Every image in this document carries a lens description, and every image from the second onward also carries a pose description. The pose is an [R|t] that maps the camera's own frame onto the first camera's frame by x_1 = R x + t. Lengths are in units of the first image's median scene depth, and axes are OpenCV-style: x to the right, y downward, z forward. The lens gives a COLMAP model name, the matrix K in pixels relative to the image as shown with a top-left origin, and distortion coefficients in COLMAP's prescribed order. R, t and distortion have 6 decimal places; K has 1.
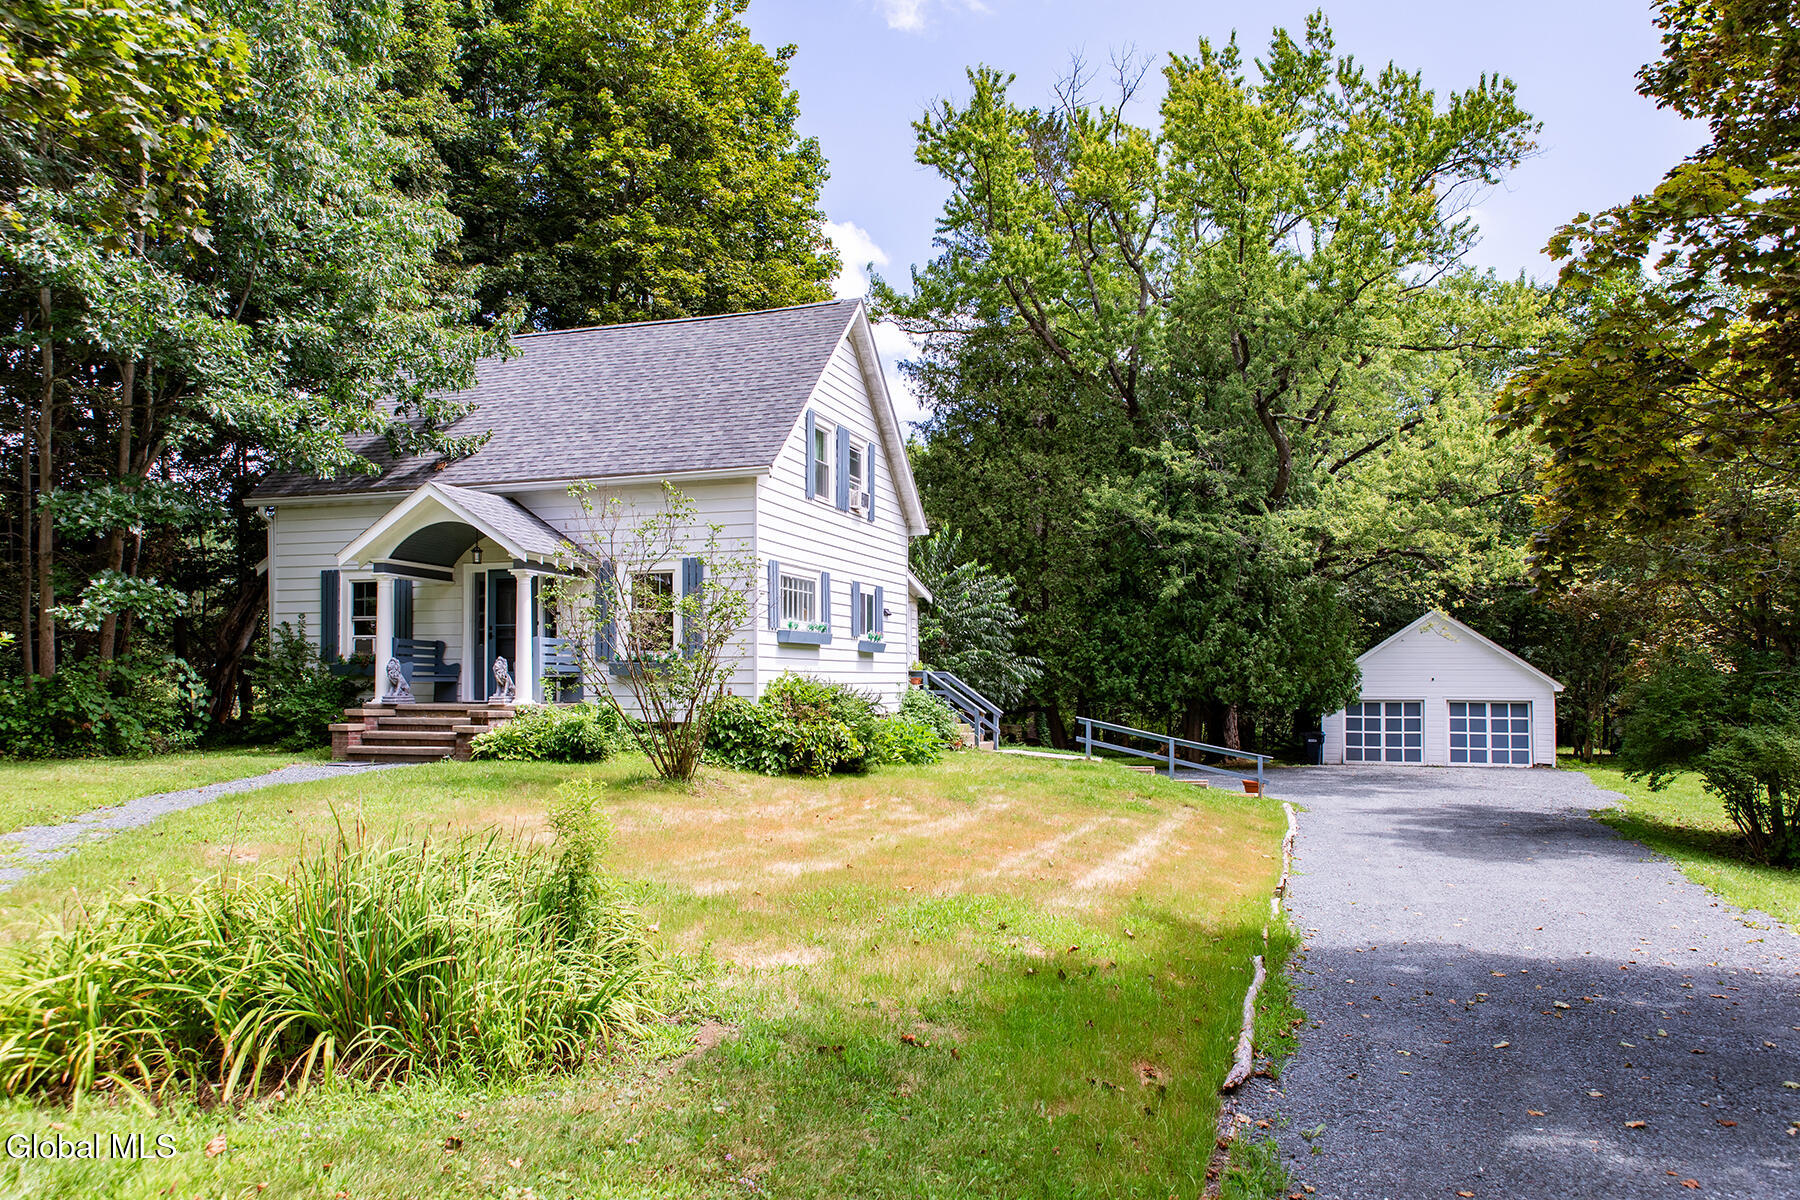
lens RADIAL K [[1262.0, 0, 900.0], [0, 1262.0, 600.0], [0, 0, 1]] dist [-0.048492, -0.000729]
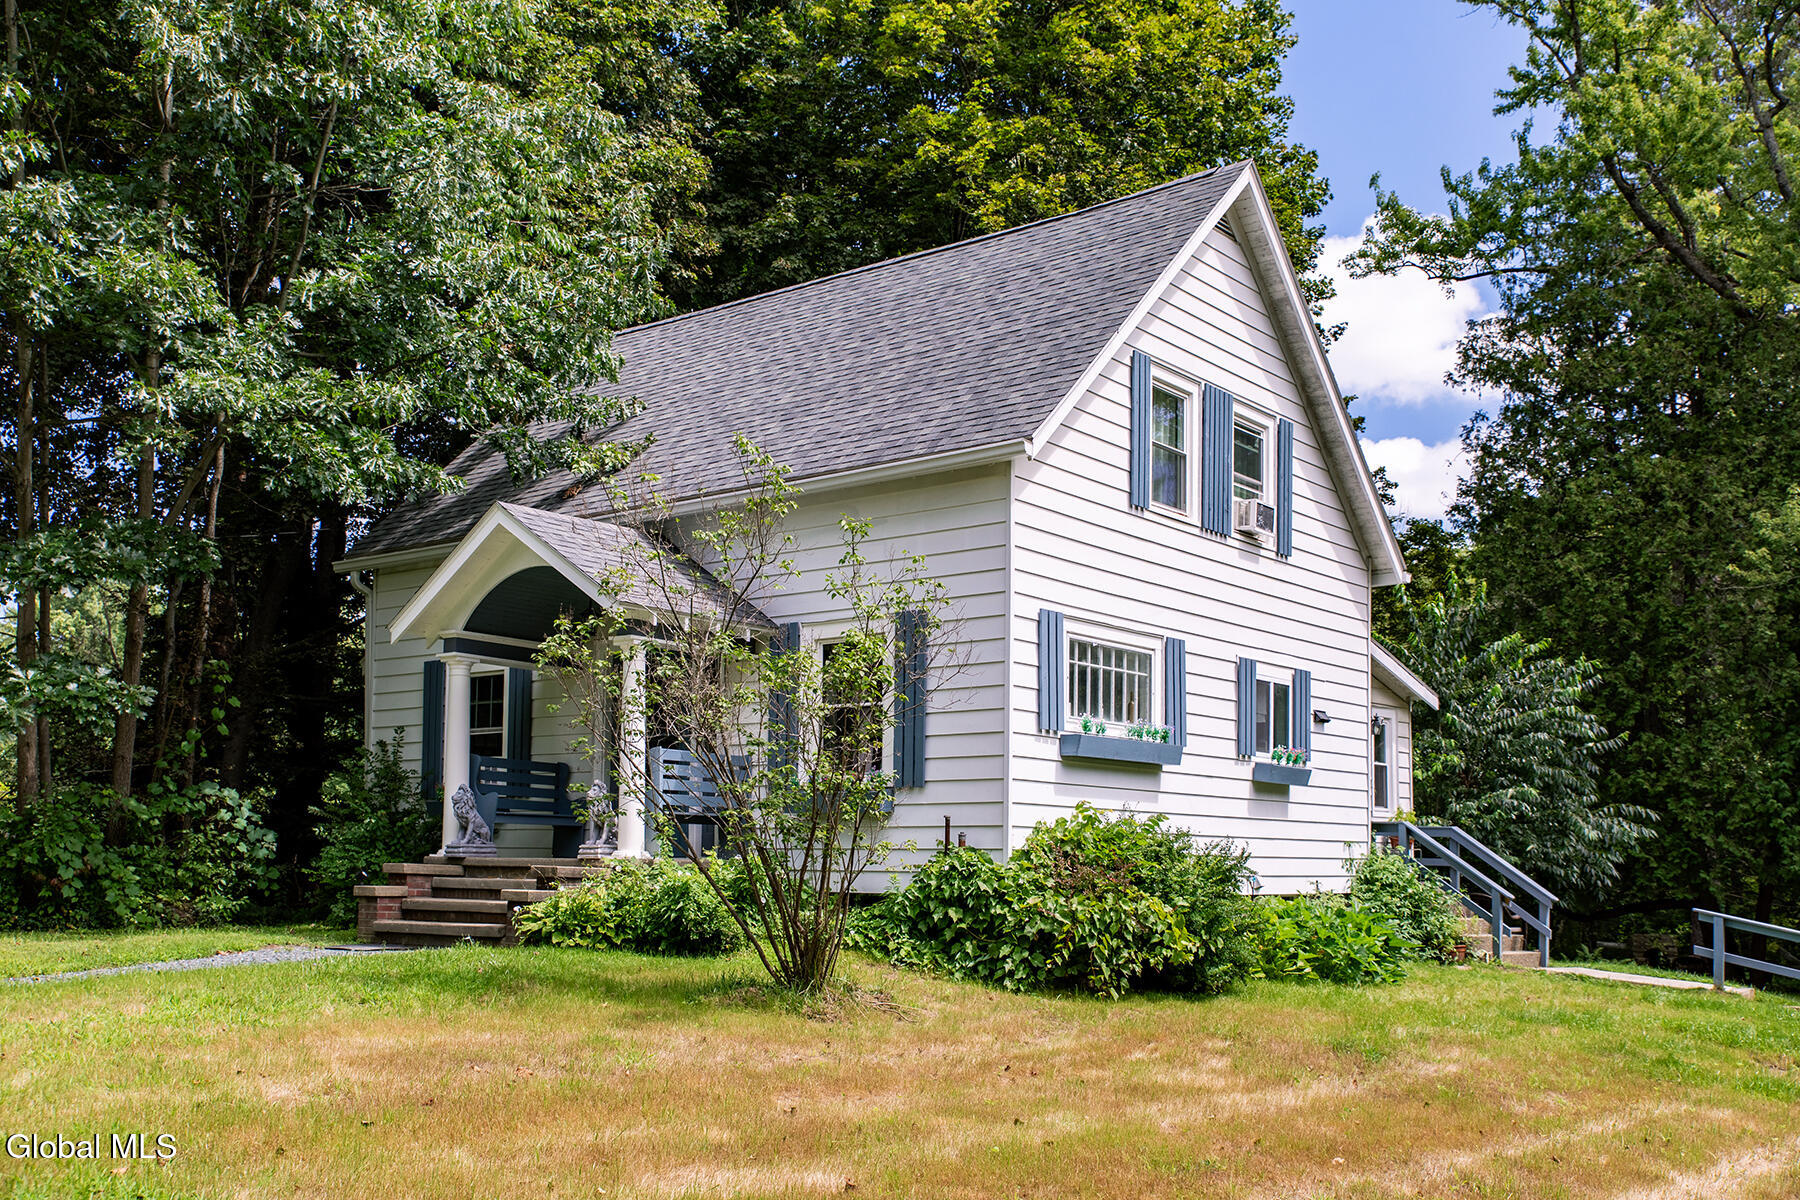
lens RADIAL K [[1721.1, 0, 899.7], [0, 1721.1, 754.5], [0, 0, 1]] dist [-0.002288, -0.008741]
pose [[0.932566, -0.010521, -0.360845, 0.104470], [0.008910, 0.999942, -0.006127, 0.033644], [0.360889, 0.002498, 0.932606, 0.232943]]
